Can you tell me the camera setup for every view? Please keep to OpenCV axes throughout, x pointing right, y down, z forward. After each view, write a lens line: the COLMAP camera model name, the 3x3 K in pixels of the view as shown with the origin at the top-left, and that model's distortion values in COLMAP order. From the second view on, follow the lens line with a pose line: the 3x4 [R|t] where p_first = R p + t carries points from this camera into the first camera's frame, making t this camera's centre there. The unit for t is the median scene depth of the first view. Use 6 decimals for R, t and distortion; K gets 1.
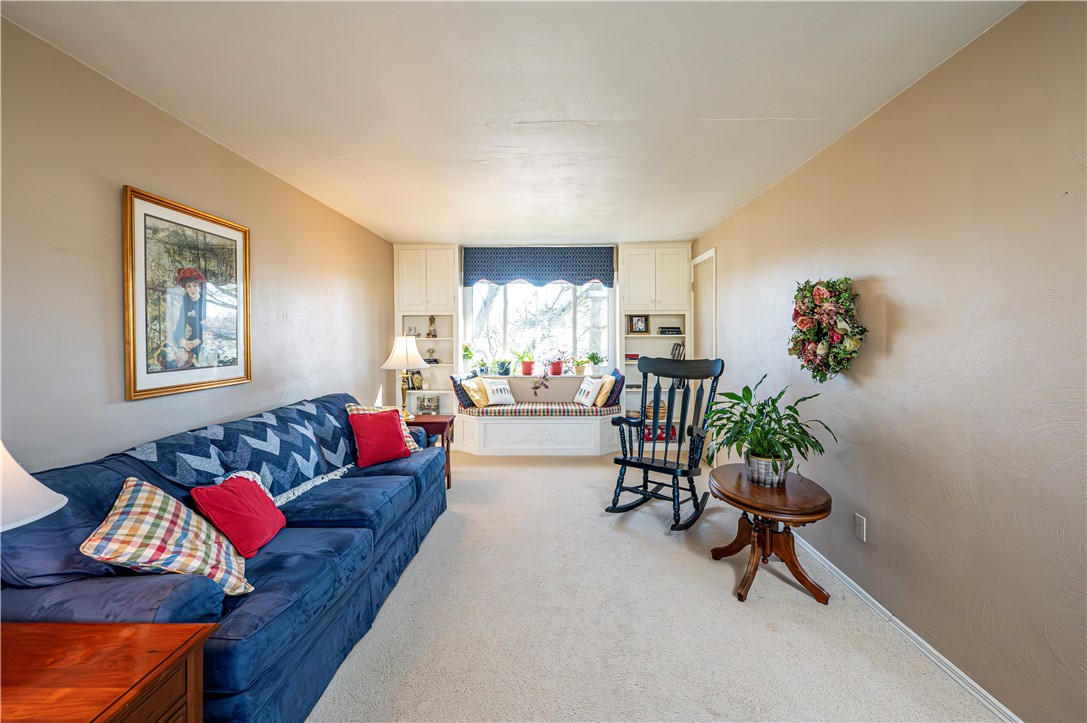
lens RADIAL K [[438.6, 0, 548.1], [0, 438.6, 341.4], [0, 0, 1]] dist [-0.004019, 0.000585]
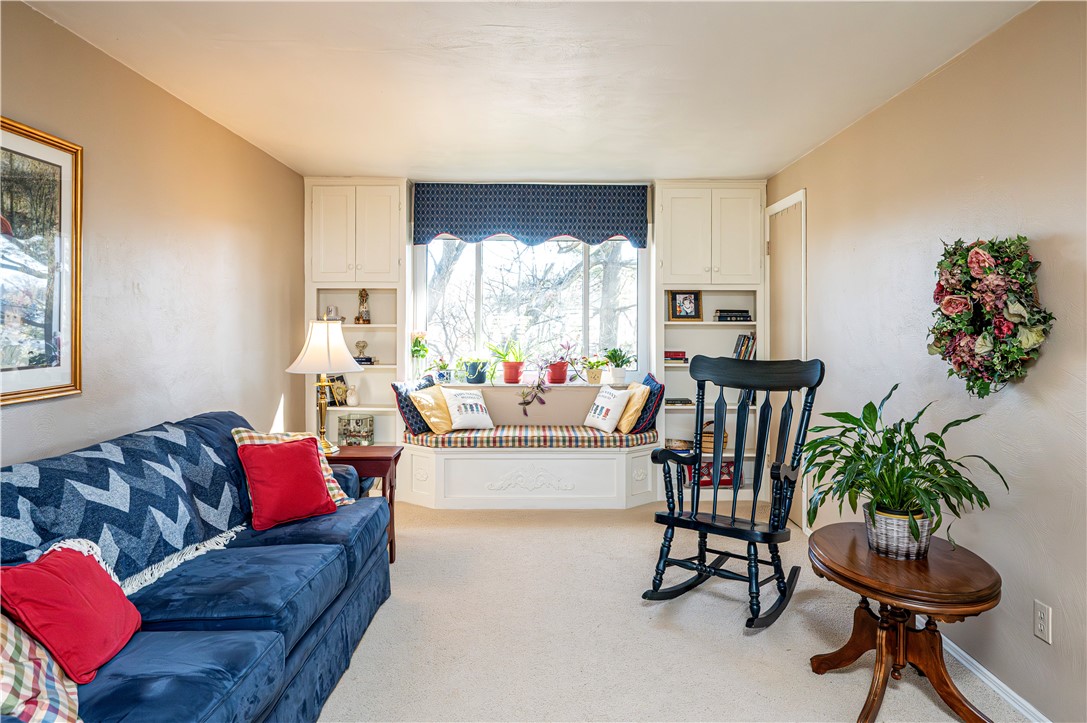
lens RADIAL K [[675.3, 0, 554.2], [0, 675.3, 320.2], [0, 0, 1]] dist [-0.007370, 0.003506]
pose [[0.999436, 0.006673, 0.032899, -0.029115], [-0.006163, 0.999859, -0.015591, -0.000212], [-0.032999, 0.015379, 0.999337, 0.015487]]
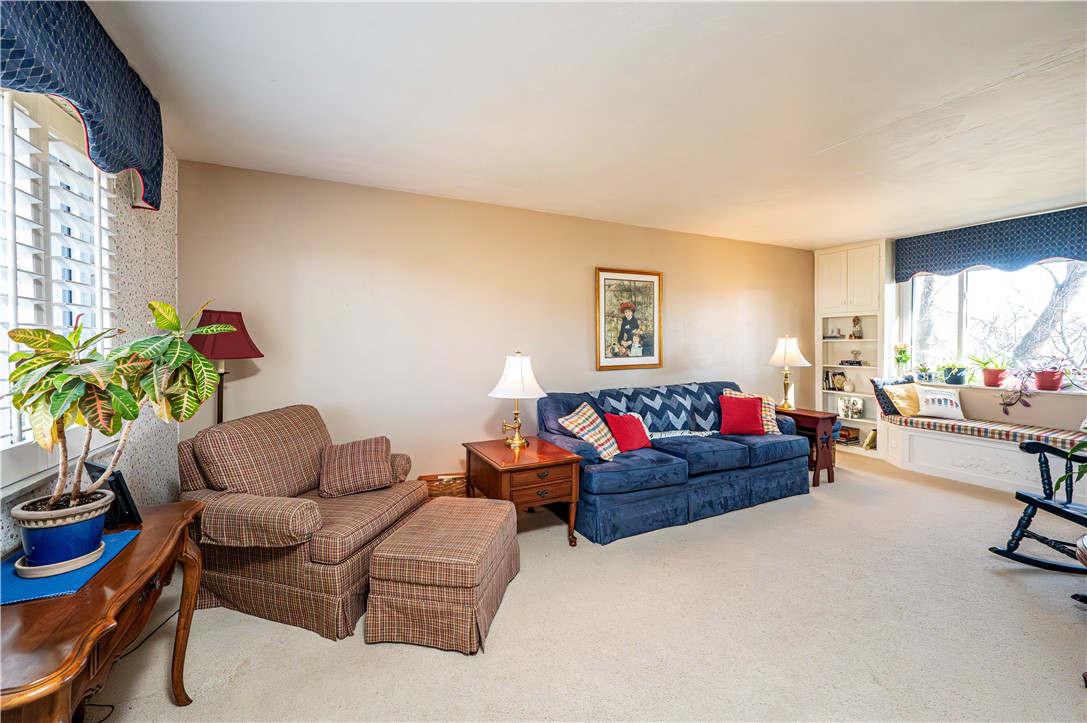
lens RADIAL K [[438.6, 0, 542.0], [0, 438.6, 350.0], [0, 0, 1]] dist [-0.004019, 0.000585]
pose [[0.461158, 0.017101, -0.887153, 0.413963], [-0.003375, 0.999841, 0.017520, 0.001364], [0.887311, -0.005085, 0.461143, -0.104415]]
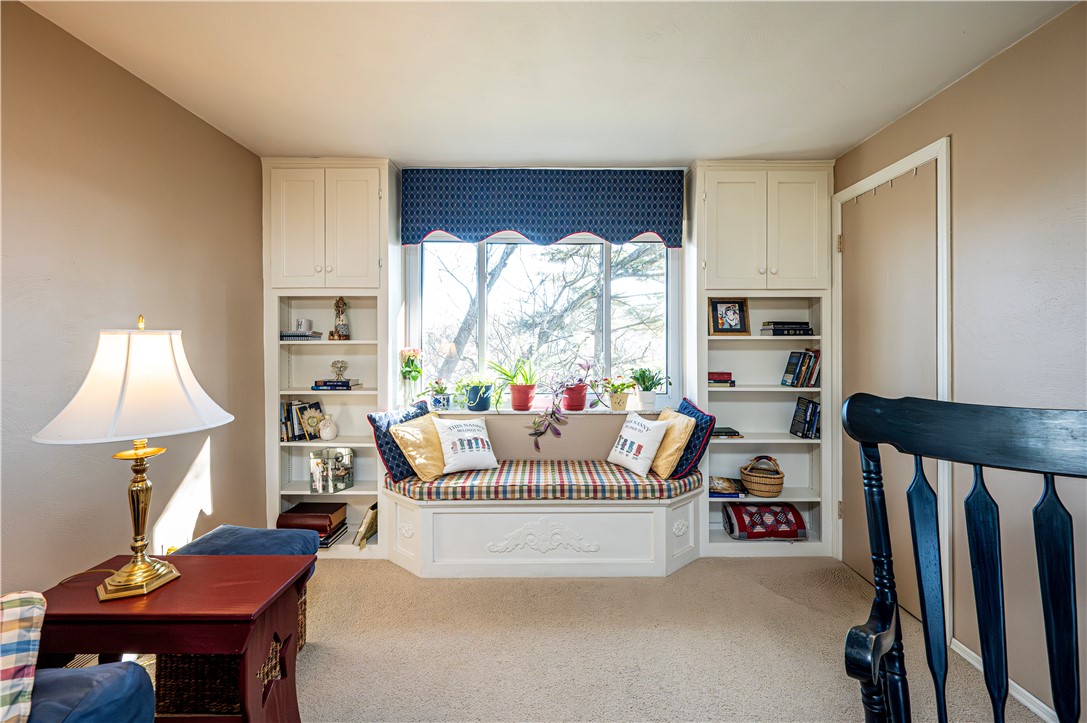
lens RADIAL K [[438.6, 0, 549.8], [0, 438.6, 342.5], [0, 0, 1]] dist [-0.004019, 0.000585]
pose [[0.999890, 0.003185, 0.014520, -0.031125], [-0.003021, 0.999932, -0.011295, -0.000581], [-0.014555, 0.011250, 0.999831, 0.699697]]
